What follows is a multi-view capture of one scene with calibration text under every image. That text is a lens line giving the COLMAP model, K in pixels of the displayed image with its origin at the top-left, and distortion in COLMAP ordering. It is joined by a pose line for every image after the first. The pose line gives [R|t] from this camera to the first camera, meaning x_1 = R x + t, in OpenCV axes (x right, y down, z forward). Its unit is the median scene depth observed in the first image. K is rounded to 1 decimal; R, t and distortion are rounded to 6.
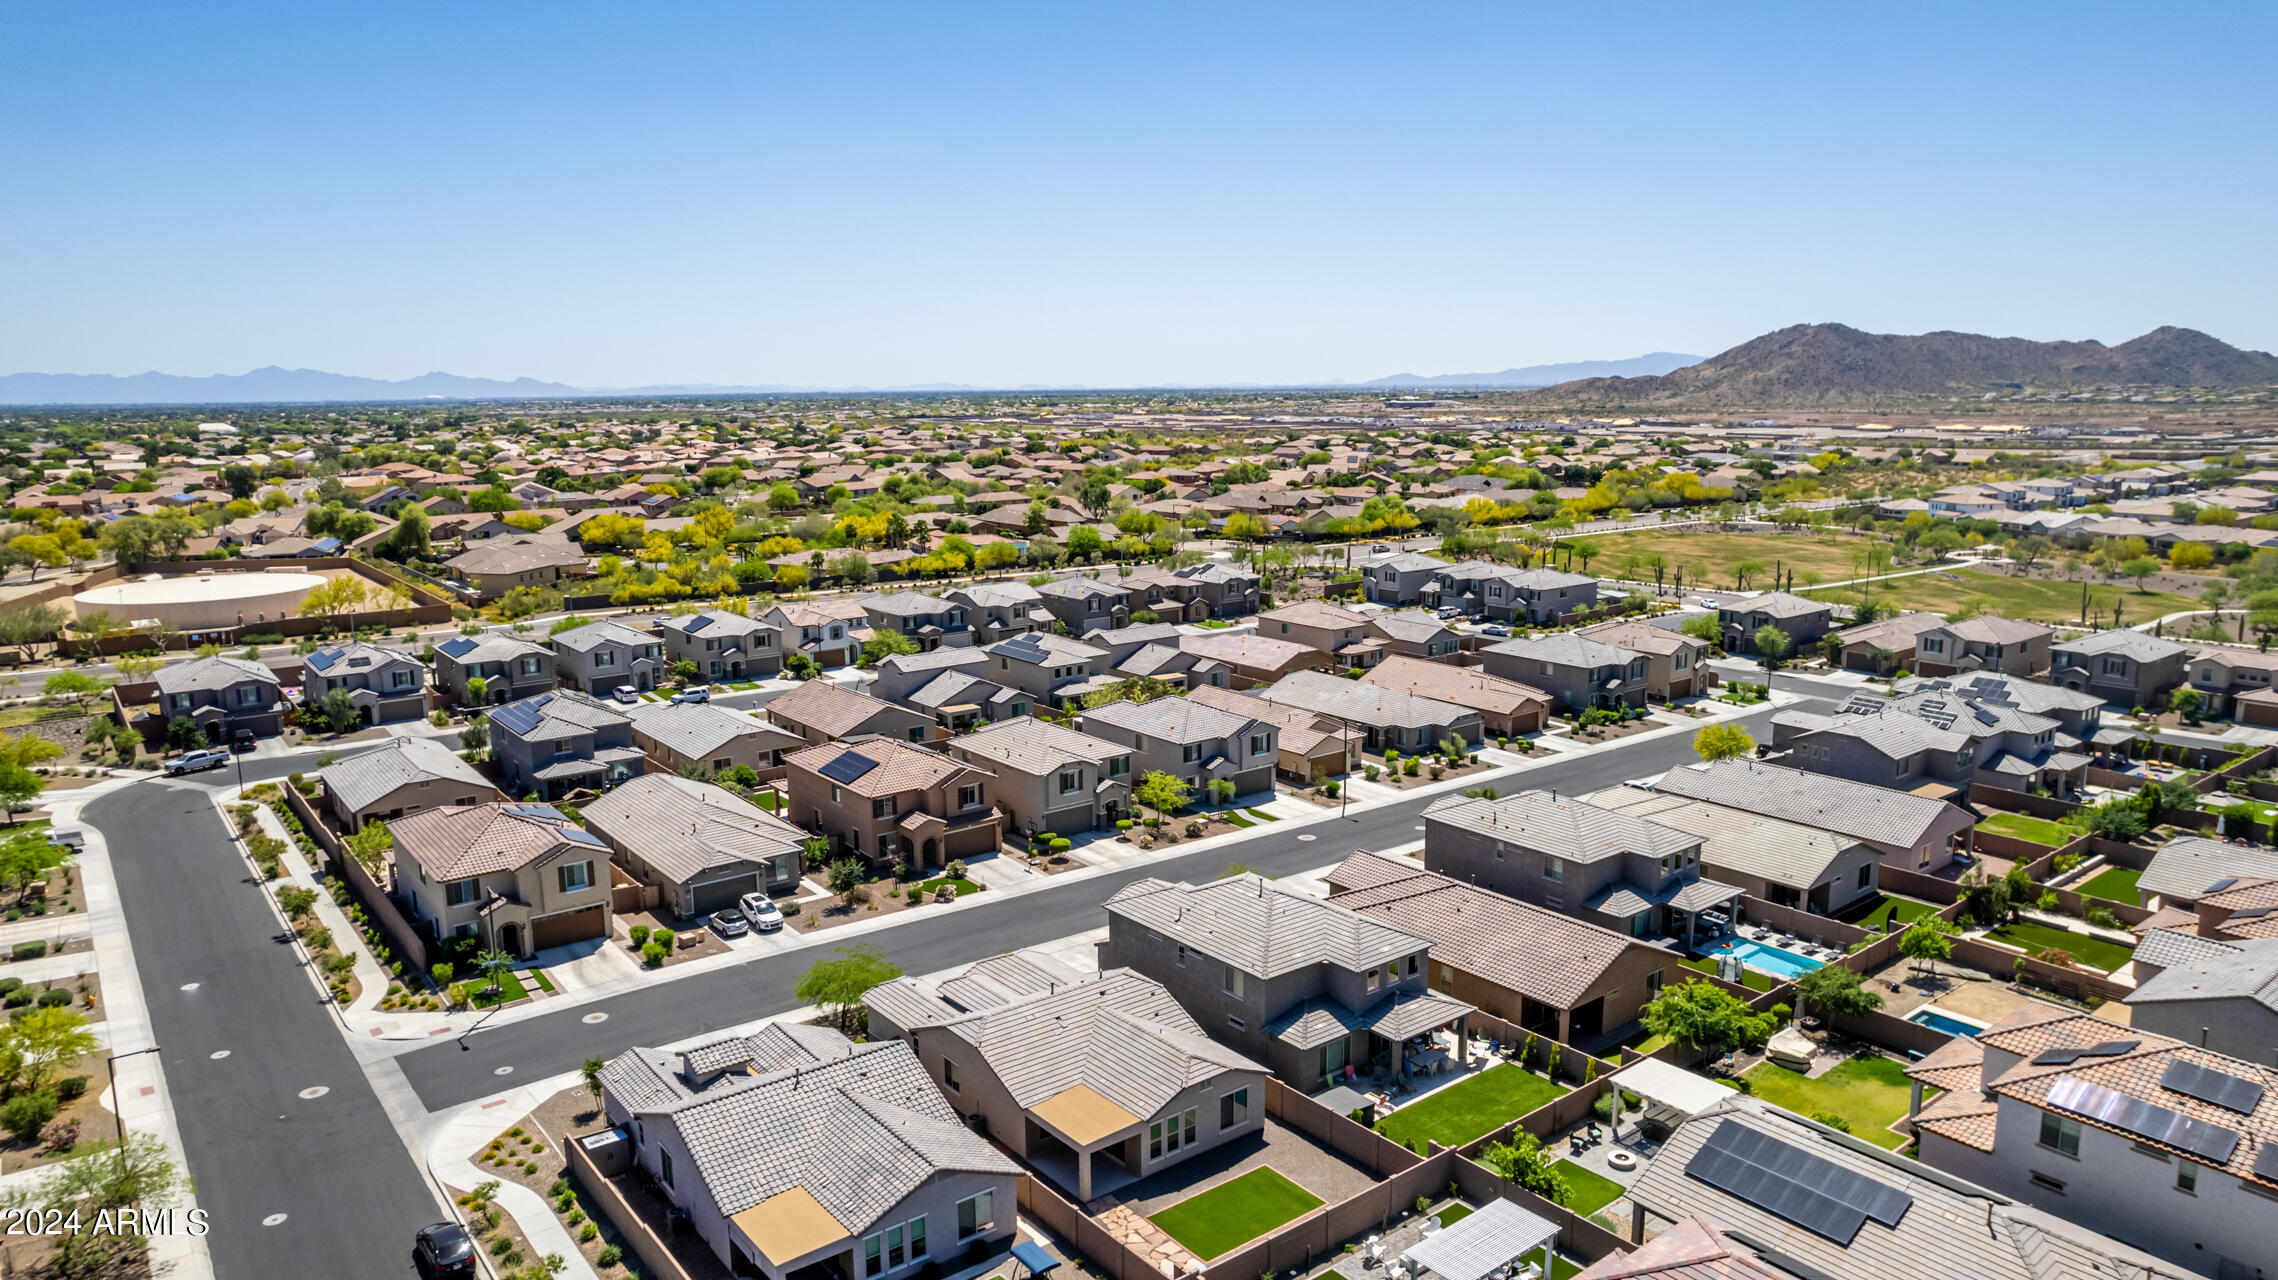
lens RADIAL K [[1464.6, 0, 1149.8], [0, 1464.6, 656.5], [0, 0, 1]] dist [-0.074132, 0.064268]
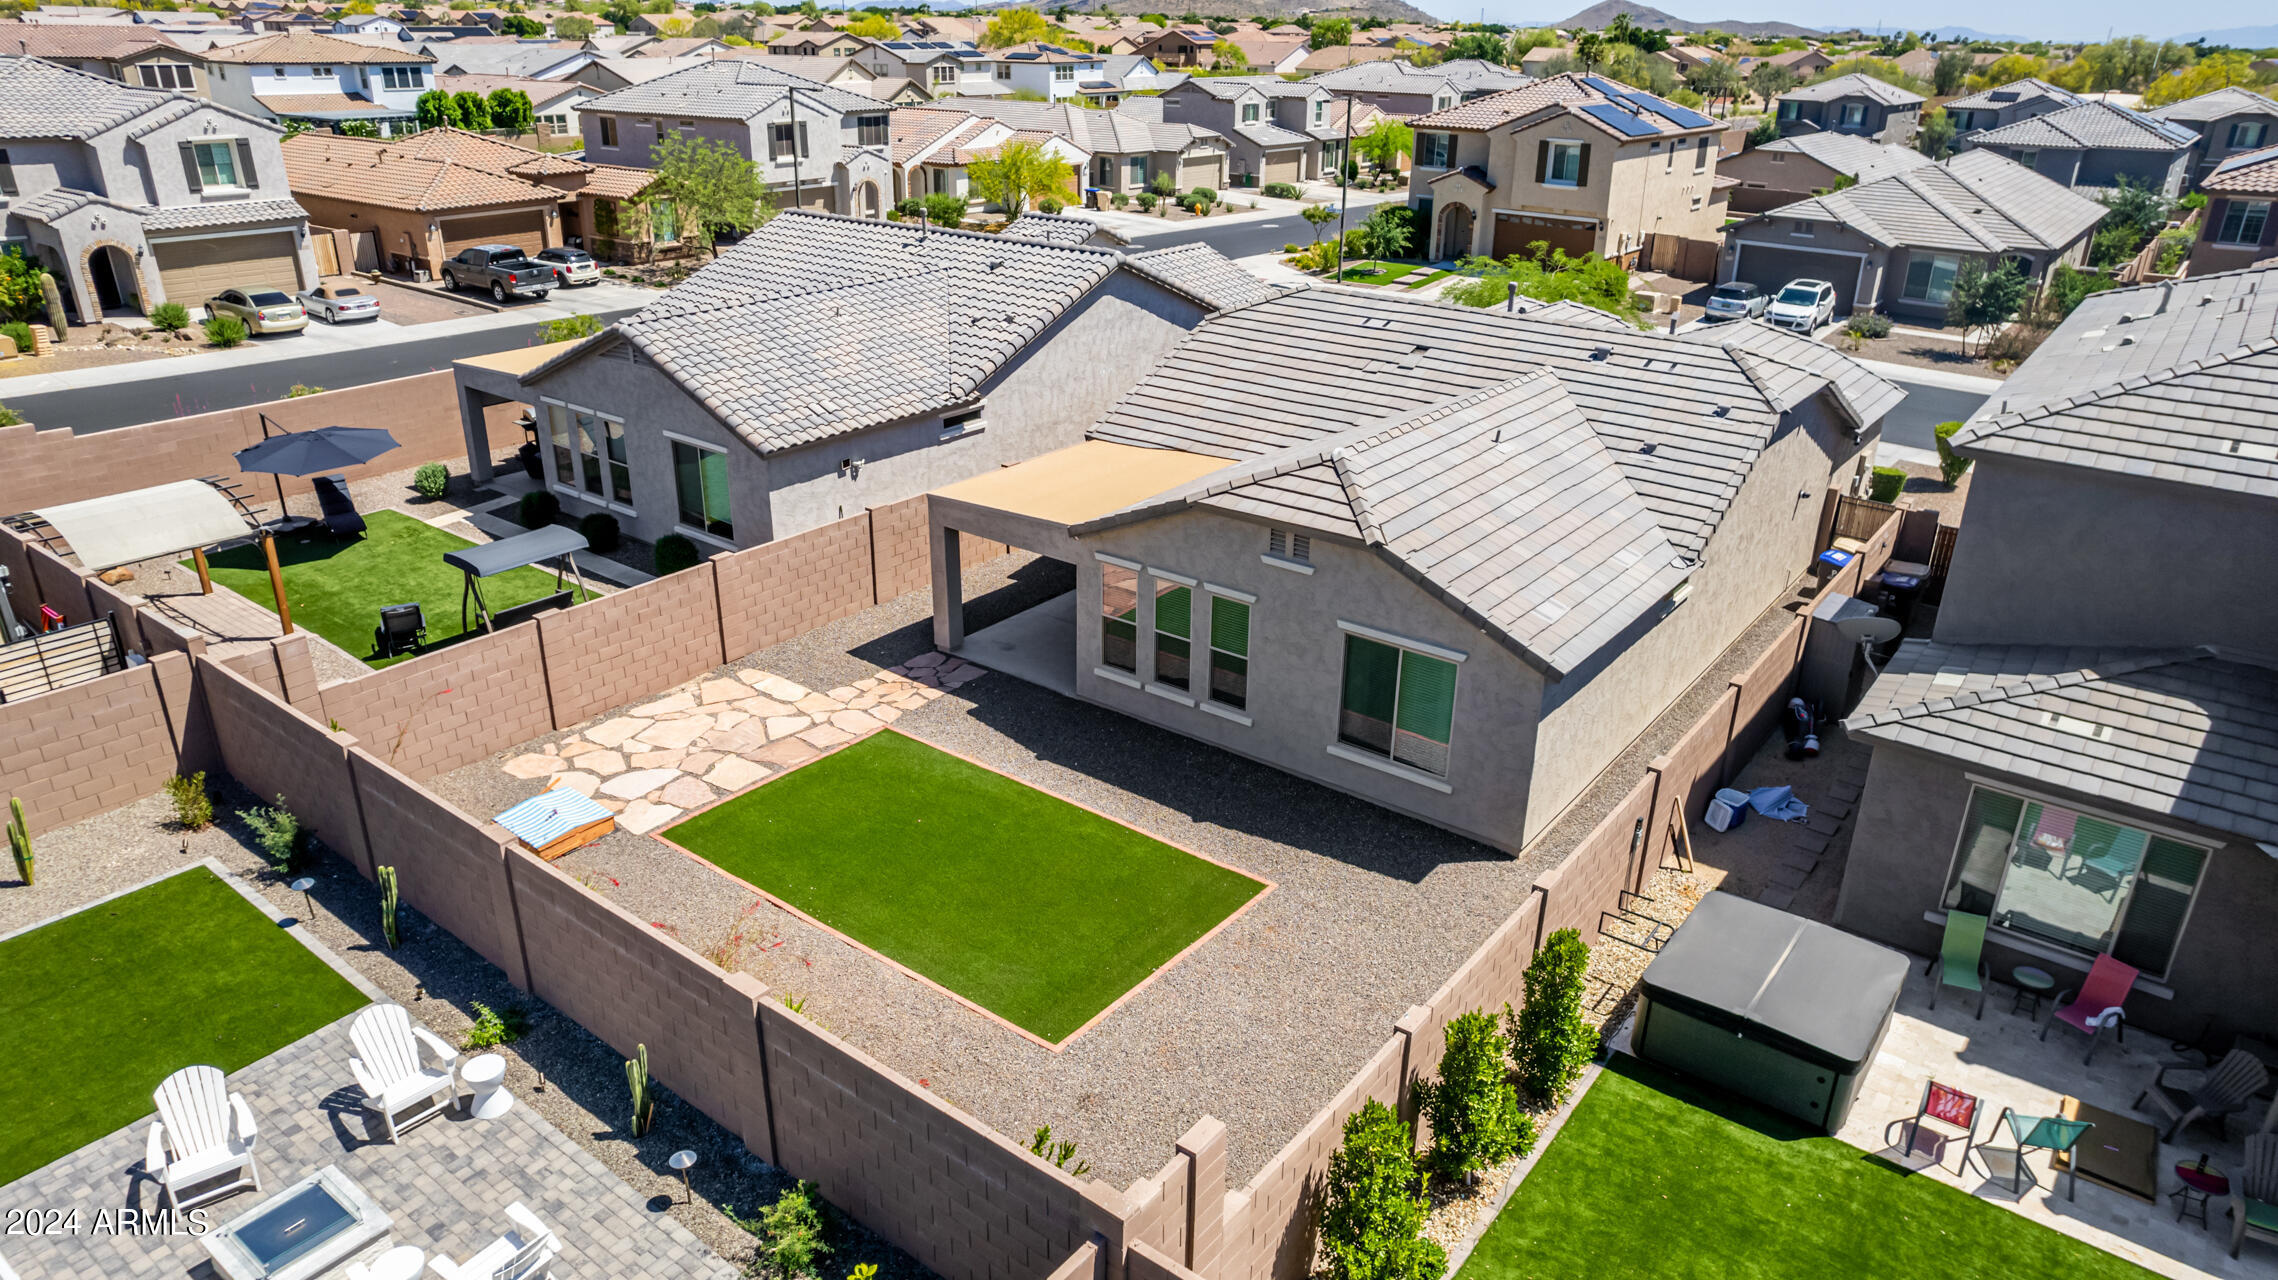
lens RADIAL K [[1464.6, 0, 1146.6], [0, 1464.6, 642.5], [0, 0, 1]] dist [-0.074132, 0.064268]
pose [[0.244936, 0.394280, -0.885748, 0.184340], [-0.195753, 0.914873, 0.353113, 0.131347], [0.949572, 0.086898, 0.301267, 0.544979]]
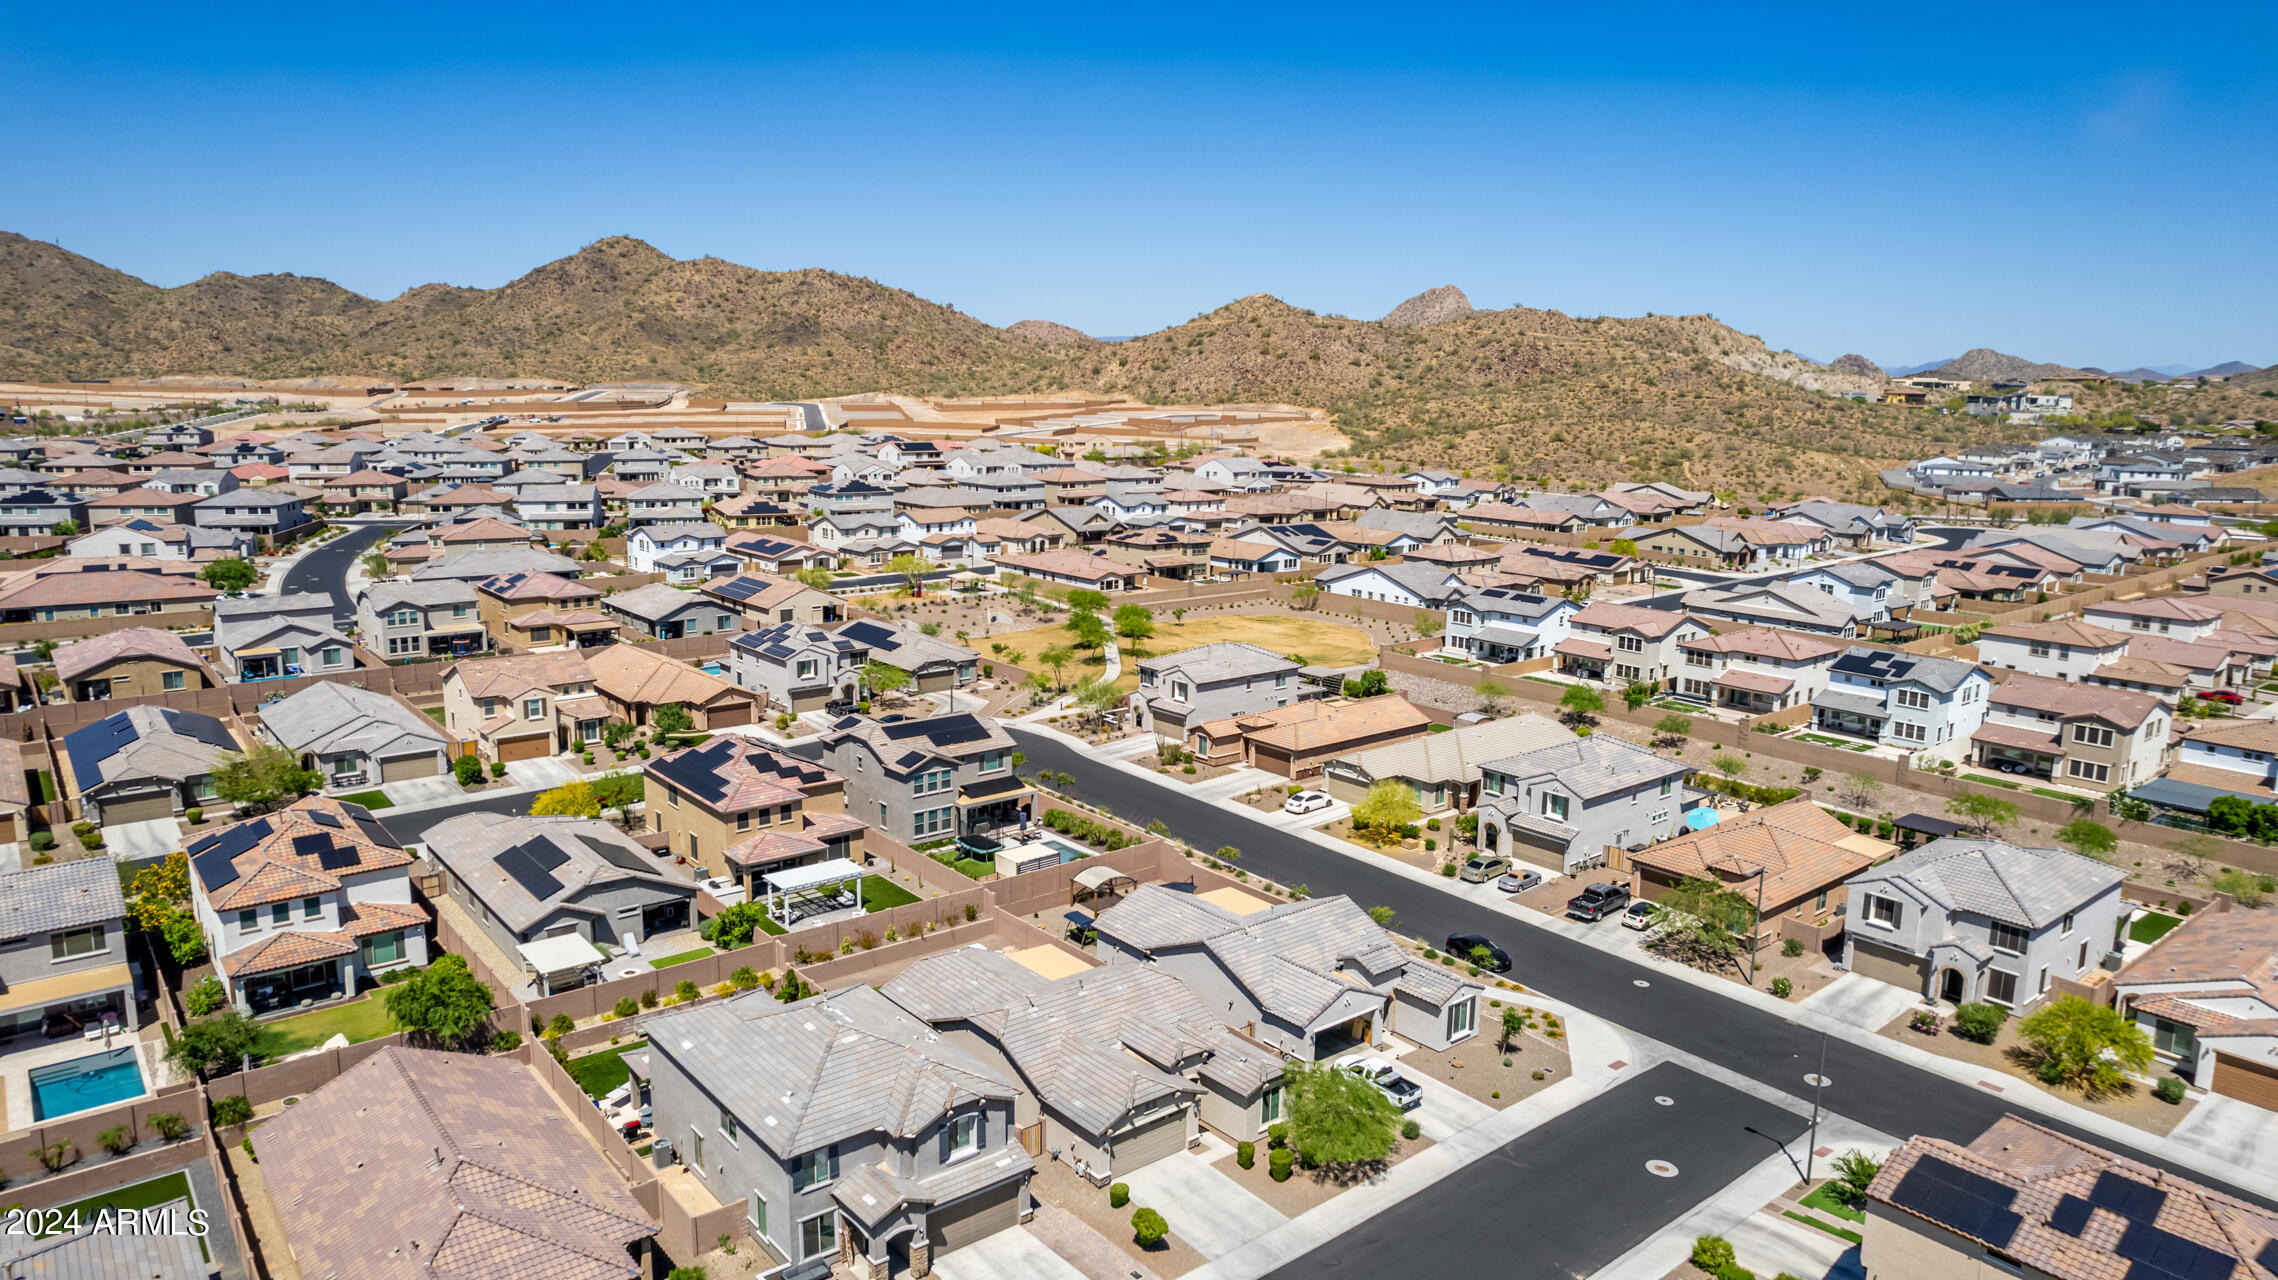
lens RADIAL K [[1464.6, 0, 1148.9], [0, 1464.6, 637.8], [0, 0, 1]] dist [-0.074132, 0.064268]
pose [[-0.999693, -0.005295, -0.024199, -0.060117], [-0.013619, 0.933470, 0.358398, -0.231766], [0.020691, 0.358617, -0.933255, 1.238323]]
